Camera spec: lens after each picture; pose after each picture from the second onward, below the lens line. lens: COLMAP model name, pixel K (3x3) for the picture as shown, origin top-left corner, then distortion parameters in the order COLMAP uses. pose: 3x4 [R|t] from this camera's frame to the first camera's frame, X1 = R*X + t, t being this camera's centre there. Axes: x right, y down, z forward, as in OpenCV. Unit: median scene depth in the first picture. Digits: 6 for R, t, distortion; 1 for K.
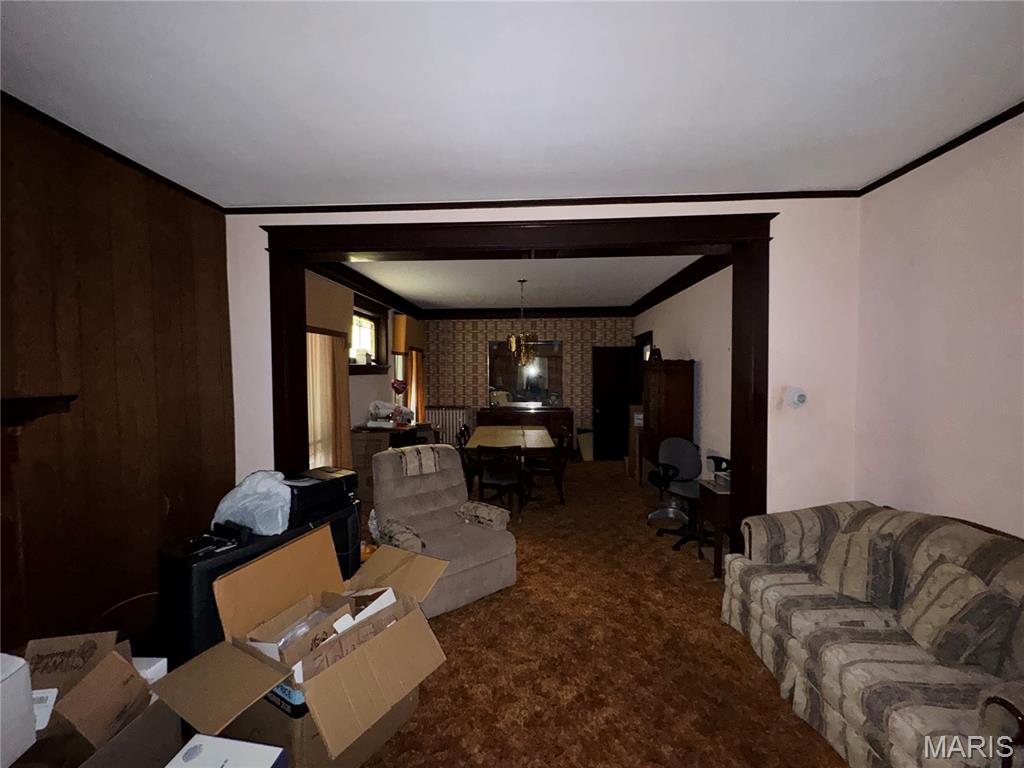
lens RADIAL K [[409.1, 0, 512.9], [0, 409.1, 384.4], [0, 0, 1]] dist [0.000745, -0.000222]
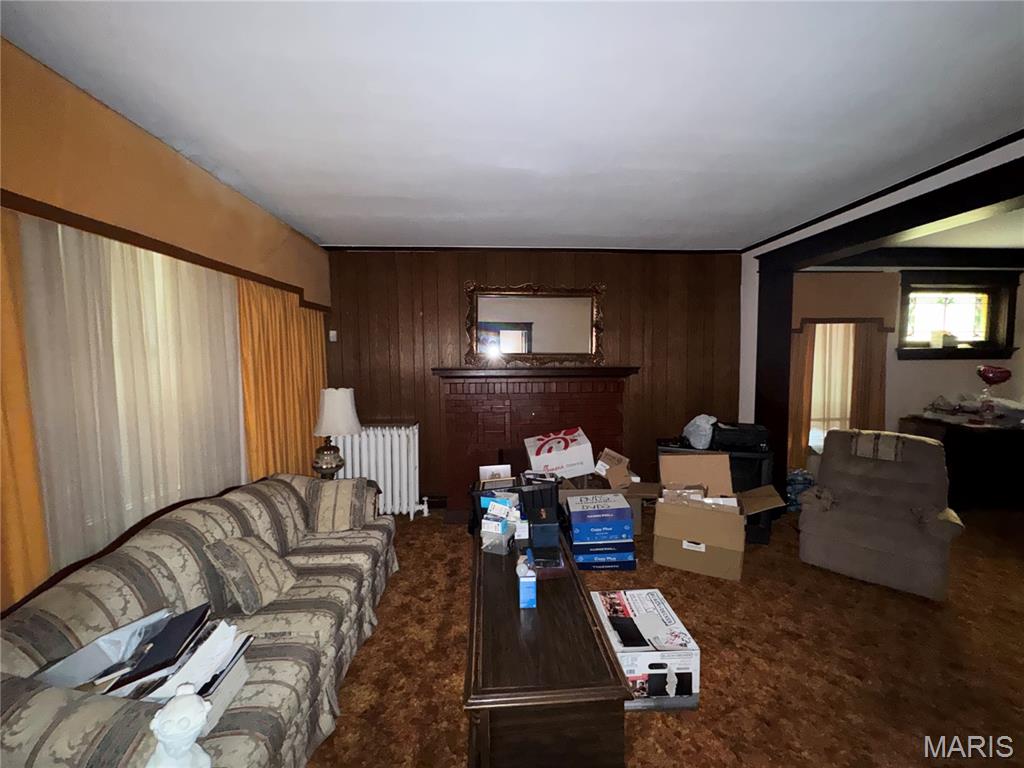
lens RADIAL K [[409.1, 0, 512.7], [0, 409.1, 385.9], [0, 0, 1]] dist [0.000745, -0.000222]
pose [[0.110646, 0.073006, -0.991175, 0.762560], [-0.027215, 0.997147, 0.070408, -0.007959], [0.993487, 0.019184, 0.112317, -0.010297]]
